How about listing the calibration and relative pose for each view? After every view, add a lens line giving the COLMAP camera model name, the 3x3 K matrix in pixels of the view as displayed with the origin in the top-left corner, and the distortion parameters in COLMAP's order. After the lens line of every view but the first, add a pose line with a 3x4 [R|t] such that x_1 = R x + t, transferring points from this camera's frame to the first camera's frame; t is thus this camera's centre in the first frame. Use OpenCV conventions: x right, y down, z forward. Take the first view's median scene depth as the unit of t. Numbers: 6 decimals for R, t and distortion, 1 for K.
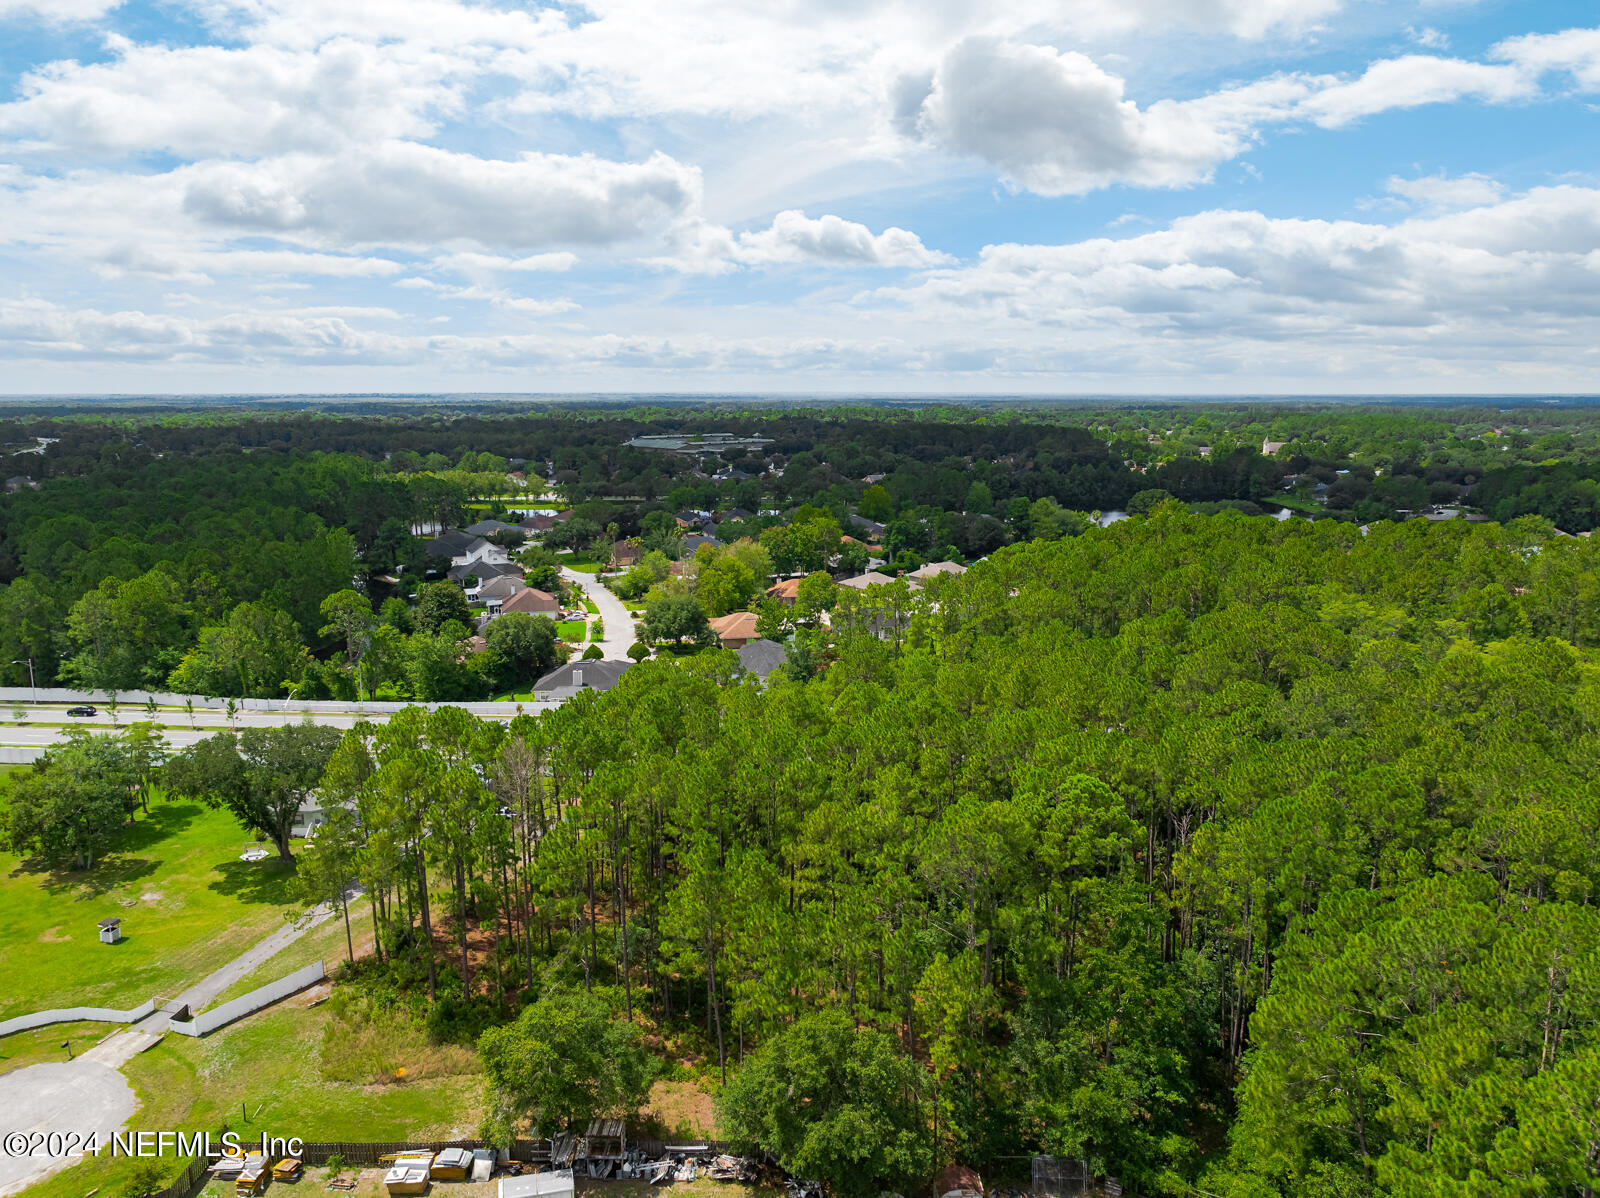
lens RADIAL K [[1134.1, 0, 809.8], [0, 1134.1, 604.0], [0, 0, 1]] dist [-0.026347, 0.012046]
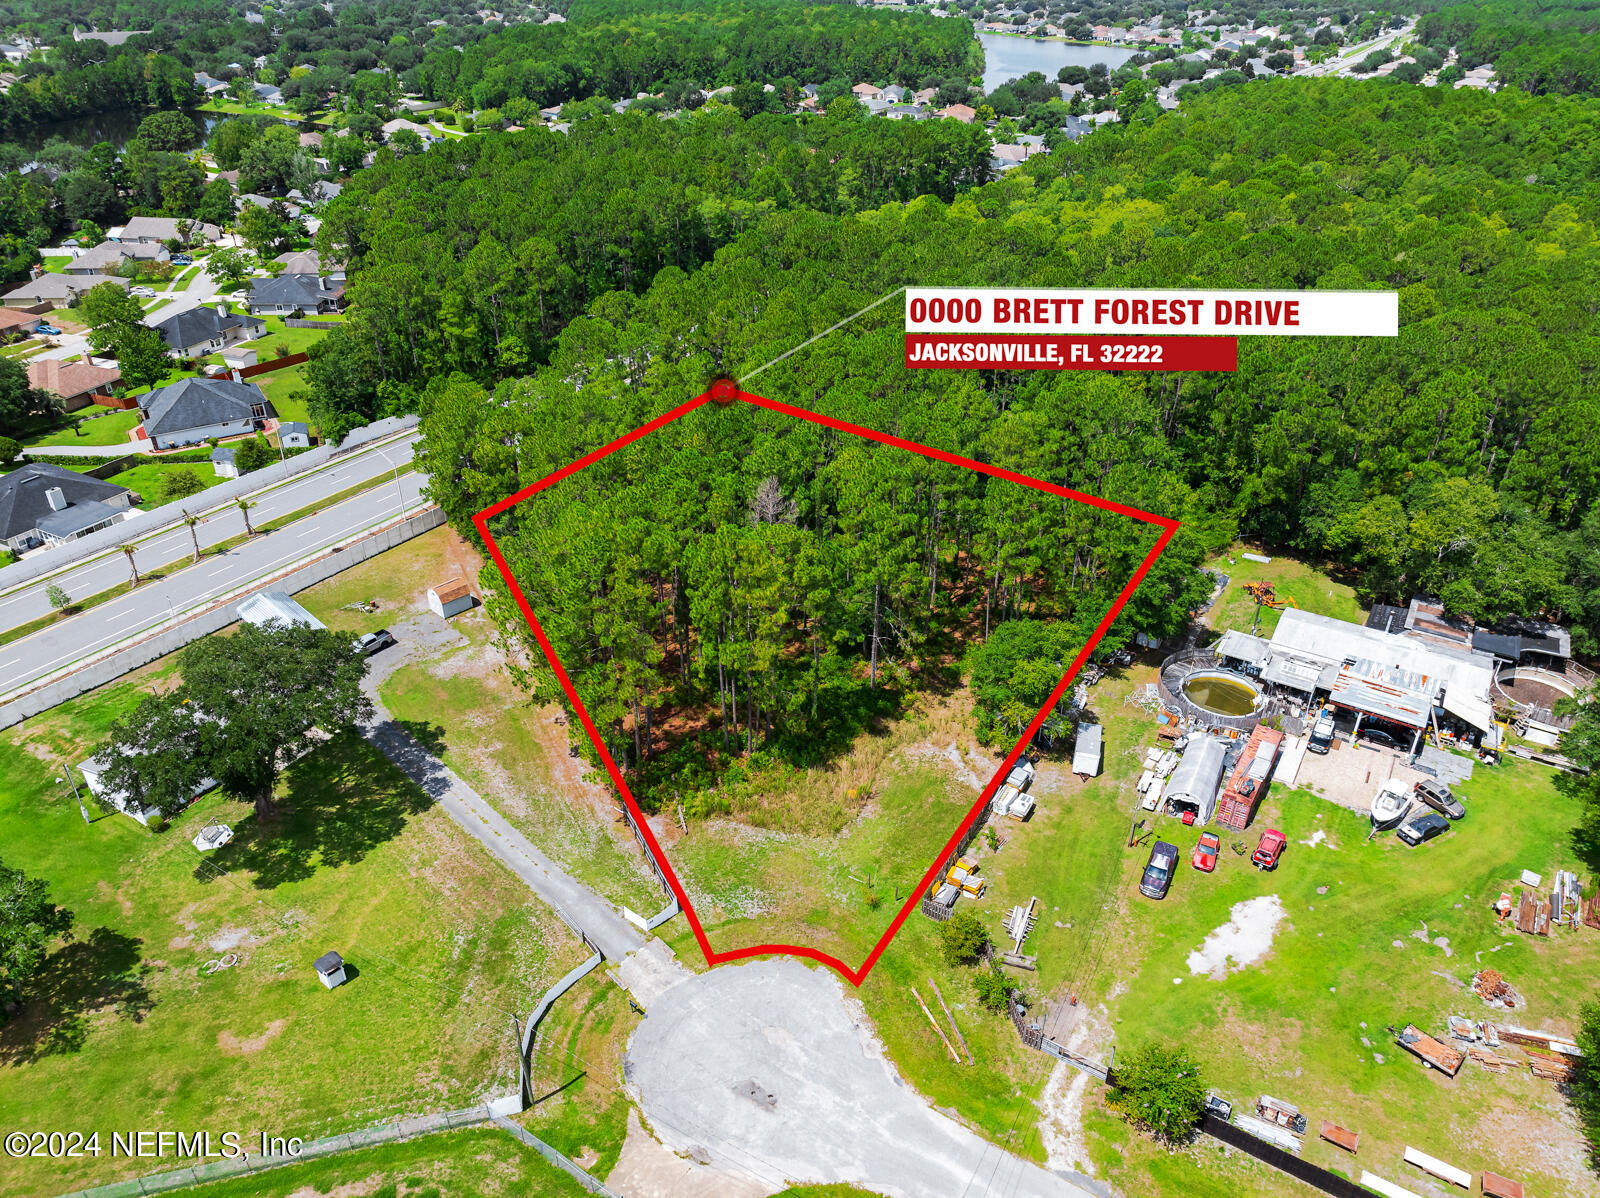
lens RADIAL K [[1134.1, 0, 814.4], [0, 1134.1, 585.9], [0, 0, 1]] dist [-0.026347, 0.012046]
pose [[0.504489, -0.425187, 0.751470, -1.058974], [0.155172, 0.900820, 0.405517, -0.198809], [-0.849360, -0.087972, 0.520431, 0.461686]]
